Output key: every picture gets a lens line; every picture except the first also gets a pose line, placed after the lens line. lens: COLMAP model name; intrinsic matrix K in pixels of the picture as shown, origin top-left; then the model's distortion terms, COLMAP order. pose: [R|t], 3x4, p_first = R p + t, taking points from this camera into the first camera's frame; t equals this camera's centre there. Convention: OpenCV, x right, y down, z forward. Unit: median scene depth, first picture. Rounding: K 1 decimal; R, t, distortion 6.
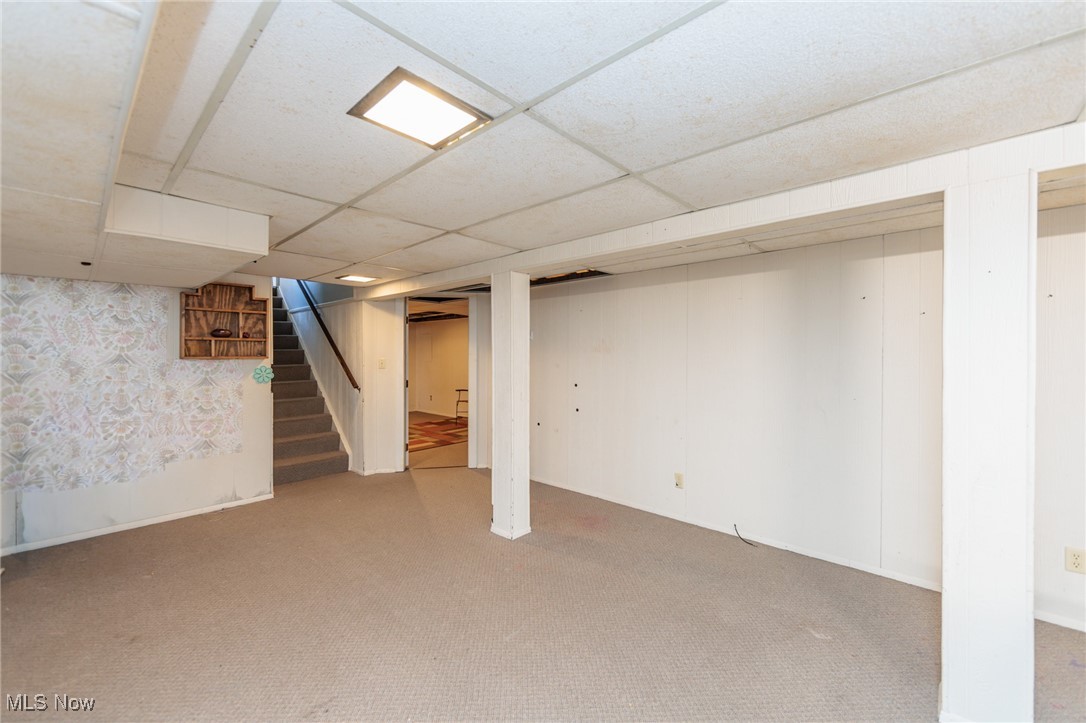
lens RADIAL K [[428.3, 0, 551.6], [0, 428.3, 356.7], [0, 0, 1]] dist [-0.002362, -0.000308]
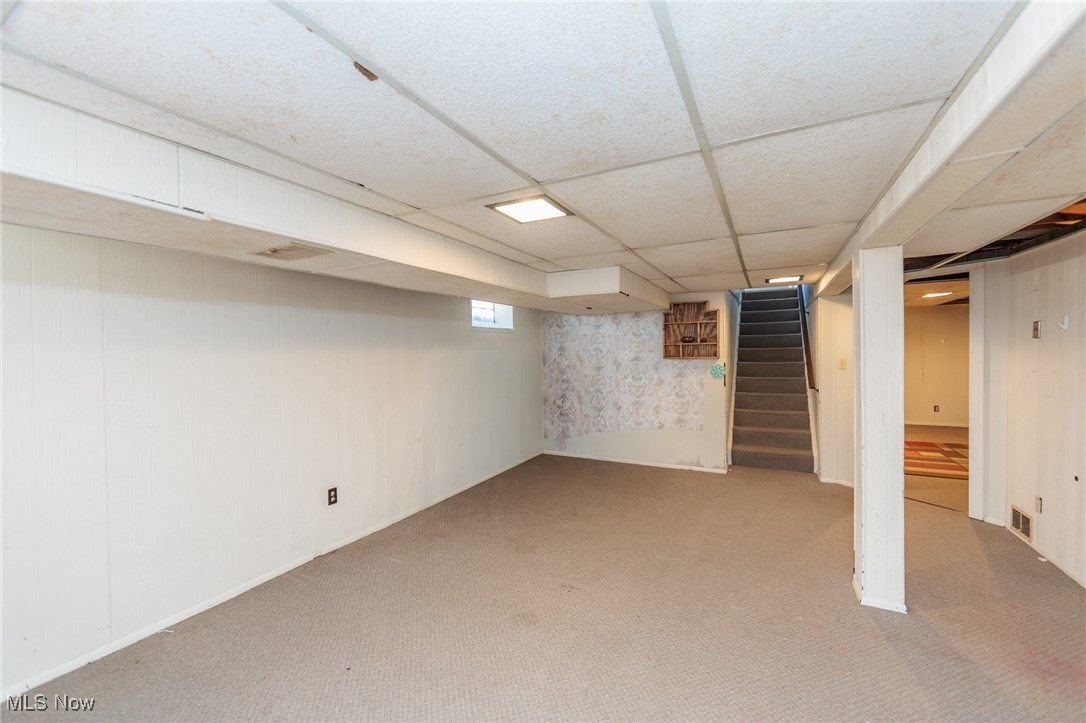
lens RADIAL K [[428.3, 0, 550.3], [0, 428.3, 357.0], [0, 0, 1]] dist [-0.002362, -0.000308]
pose [[0.255881, 0.009906, -0.966657, 0.428669], [0.010346, 0.999862, 0.012985, -0.022528], [0.966653, -0.013323, 0.255743, 0.240647]]
